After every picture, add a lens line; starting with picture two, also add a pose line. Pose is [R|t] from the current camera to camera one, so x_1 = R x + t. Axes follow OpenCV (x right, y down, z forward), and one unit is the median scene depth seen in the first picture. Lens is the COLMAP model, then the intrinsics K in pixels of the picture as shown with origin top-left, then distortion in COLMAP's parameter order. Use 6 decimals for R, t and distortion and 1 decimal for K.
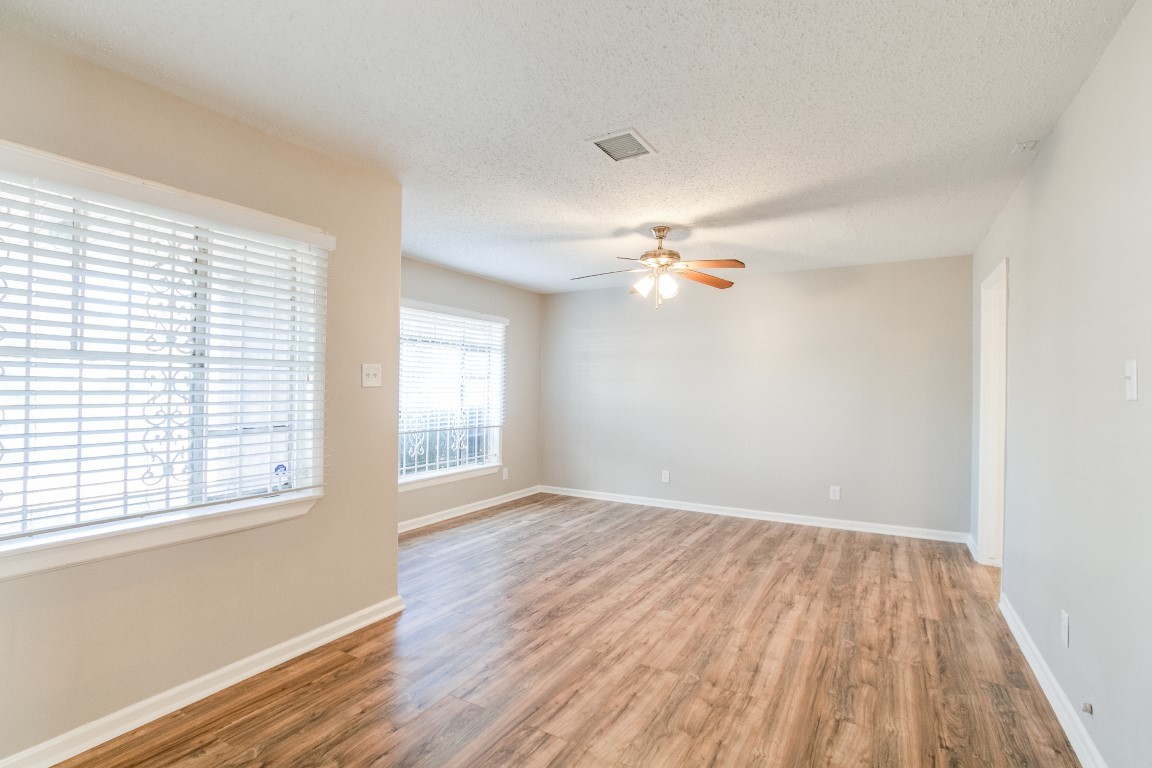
lens RADIAL K [[539.8, 0, 576.0], [0, 539.8, 384.0], [0, 0, 1]] dist [-0.024936, 0.005071]
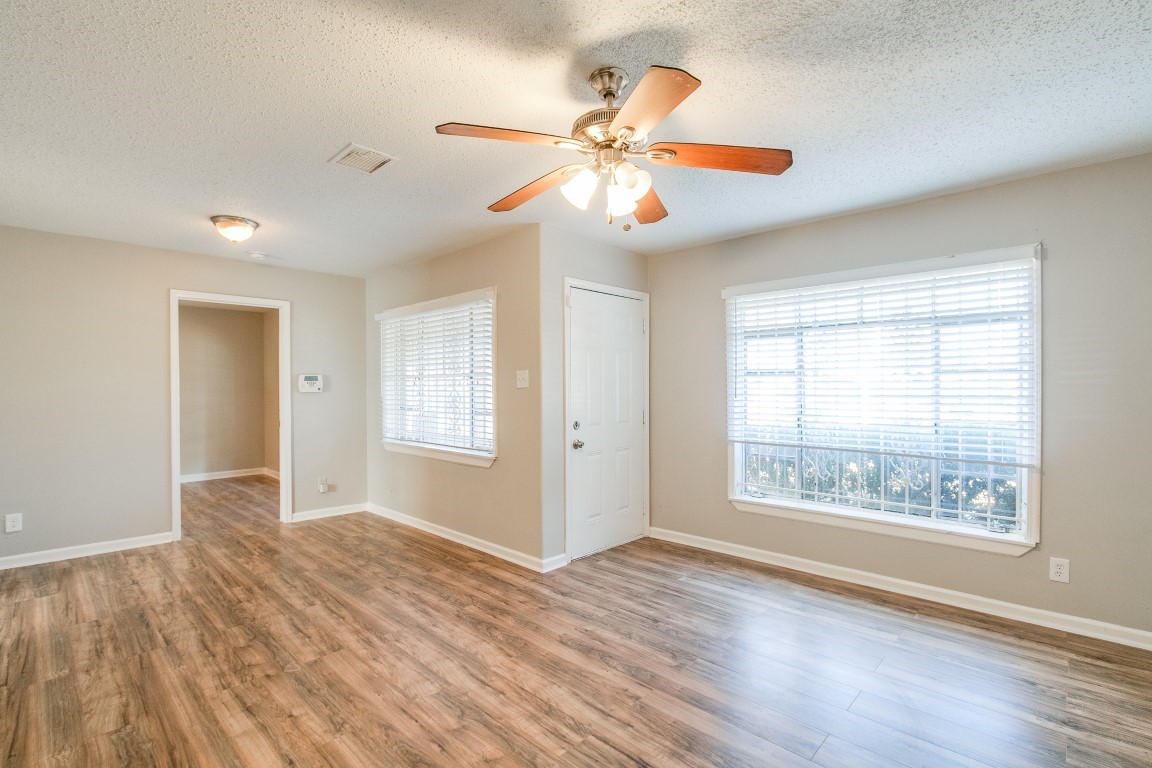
lens RADIAL K [[539.8, 0, 576.0], [0, 539.8, 384.0], [0, 0, 1]] dist [-0.024936, 0.005071]
pose [[-0.247500, -0.016739, -0.968743, 0.968707], [0.004262, 0.999822, -0.018365, 0.023517], [0.968879, -0.008674, -0.247384, 1.600820]]
